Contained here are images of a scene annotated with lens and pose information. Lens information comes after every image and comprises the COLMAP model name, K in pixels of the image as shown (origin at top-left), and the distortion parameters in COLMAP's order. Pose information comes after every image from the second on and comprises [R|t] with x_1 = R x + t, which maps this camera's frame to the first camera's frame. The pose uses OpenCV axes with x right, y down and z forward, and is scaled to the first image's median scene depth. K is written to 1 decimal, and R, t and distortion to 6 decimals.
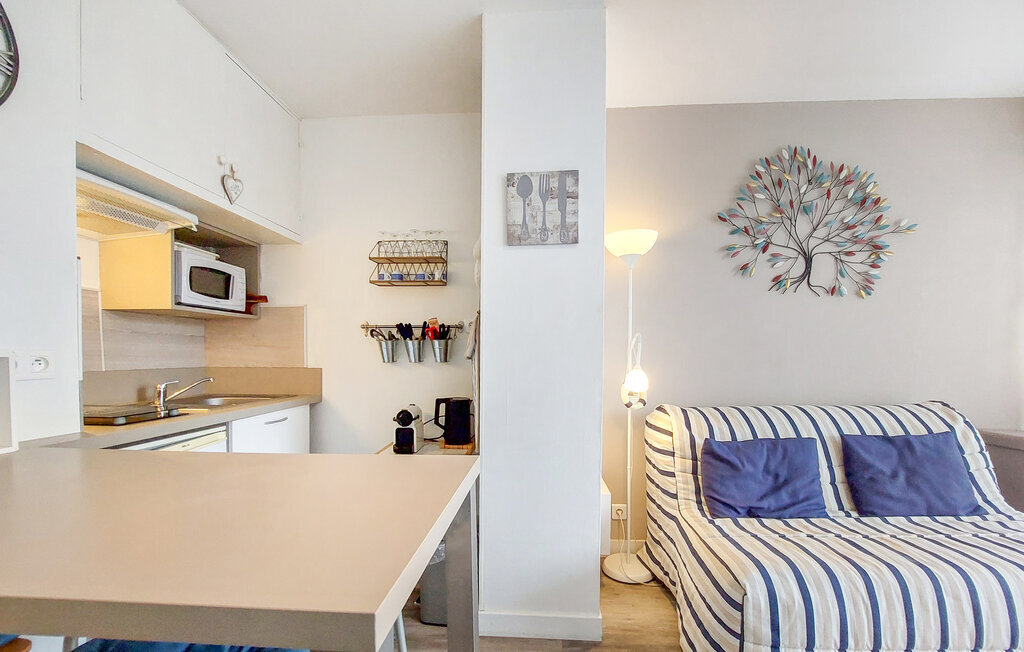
lens RADIAL K [[431.8, 0, 517.5], [0, 431.8, 365.9], [0, 0, 1]] dist [-0.004254, -0.000436]
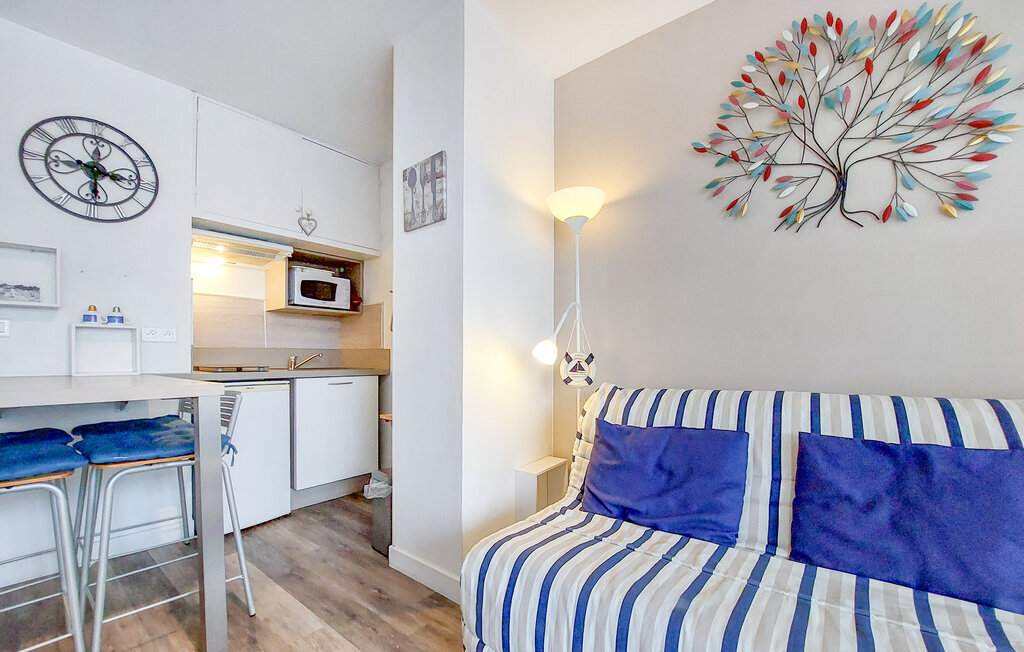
lens RADIAL K [[423.5, 0, 510.9], [0, 423.5, 356.8], [0, 0, 1]] dist [-0.014177, 0.000265]
pose [[0.807266, 0.001010, -0.590187, 0.653124], [-0.019384, 0.999504, -0.024802, 0.058502], [0.589870, 0.031462, 0.806885, 0.196640]]
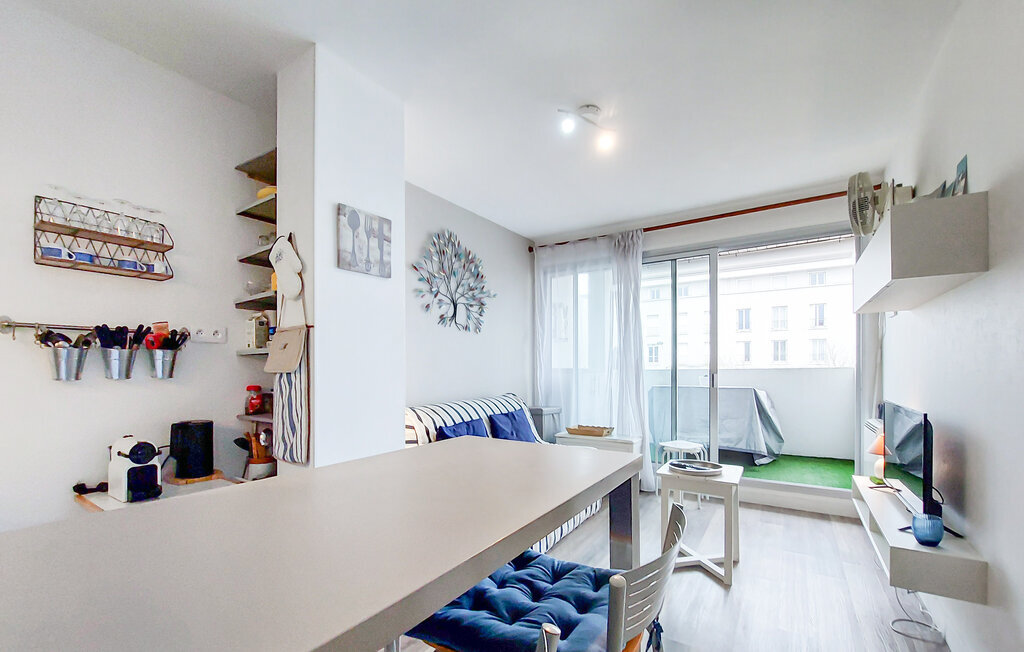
lens RADIAL K [[431.8, 0, 517.5], [0, 431.8, 365.9], [0, 0, 1]] dist [-0.004254, -0.000436]
pose [[0.493812, 0.003339, 0.869563, -0.559455], [0.027323, 0.999439, -0.019354, 0.002076], [-0.869140, 0.033317, 0.493443, 0.055325]]
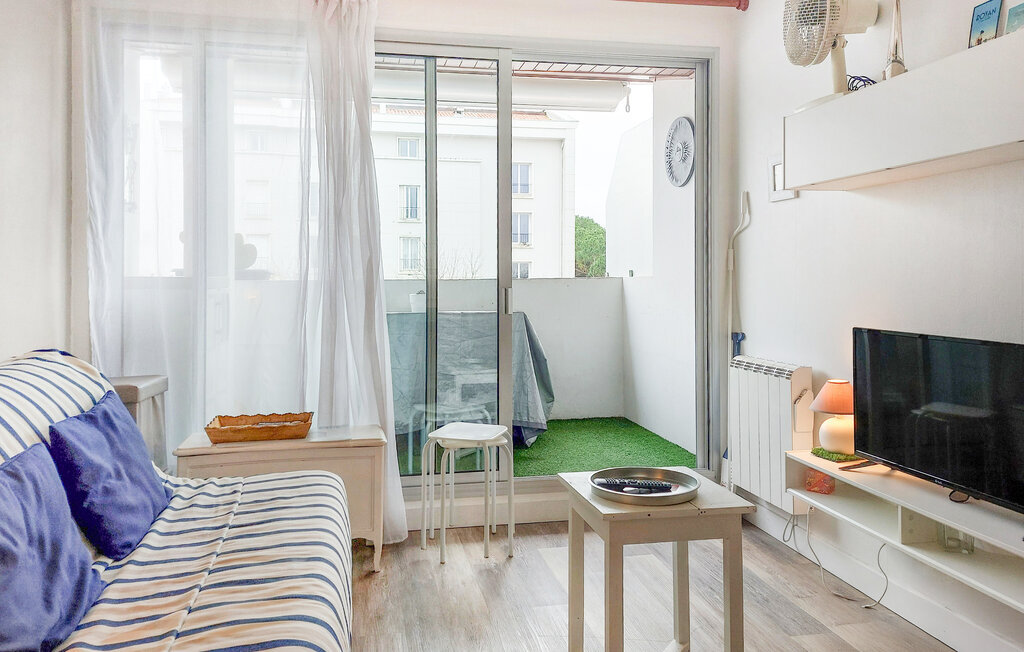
lens RADIAL K [[750.9, 0, 511.6], [0, 750.9, 266.8], [0, 0, 1]] dist [0.109490, -0.163865]
pose [[-0.259262, 0.016018, 0.965674, -0.241168], [0.029566, 0.999525, -0.008642, -0.007212], [-0.965354, 0.026311, -0.259613, 0.589011]]
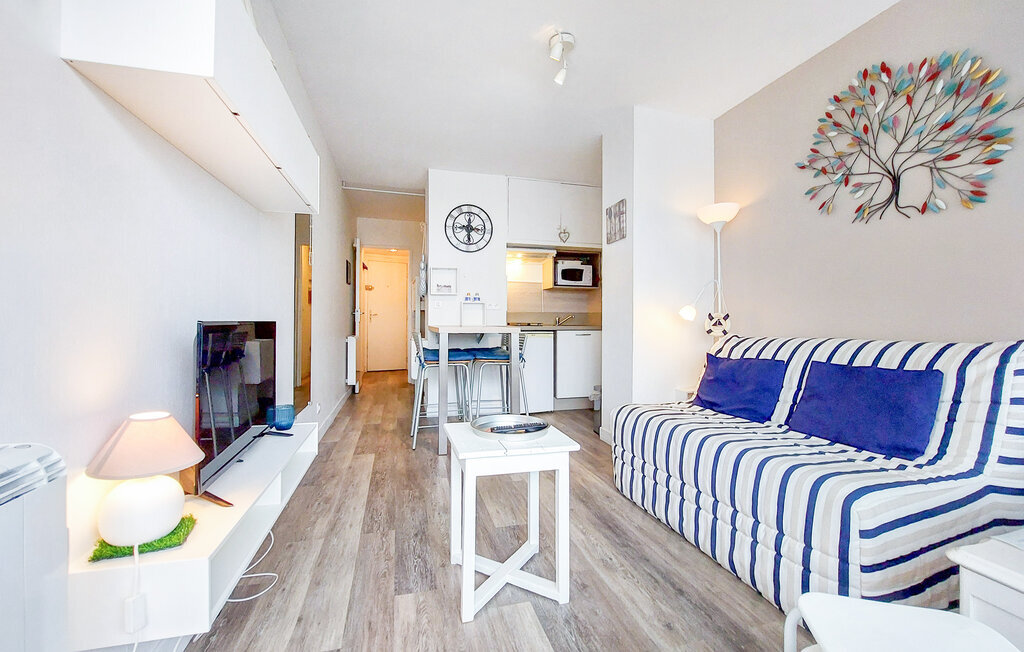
lens RADIAL K [[425.1, 0, 509.2], [0, 425.1, 315.4], [0, 0, 1]] dist [-0.003607, -0.000546]
pose [[0.304352, -0.009658, -0.952511, 1.276917], [-0.032408, 0.999265, -0.020488, 0.079047], [0.952008, 0.037104, 0.303816, -0.015281]]
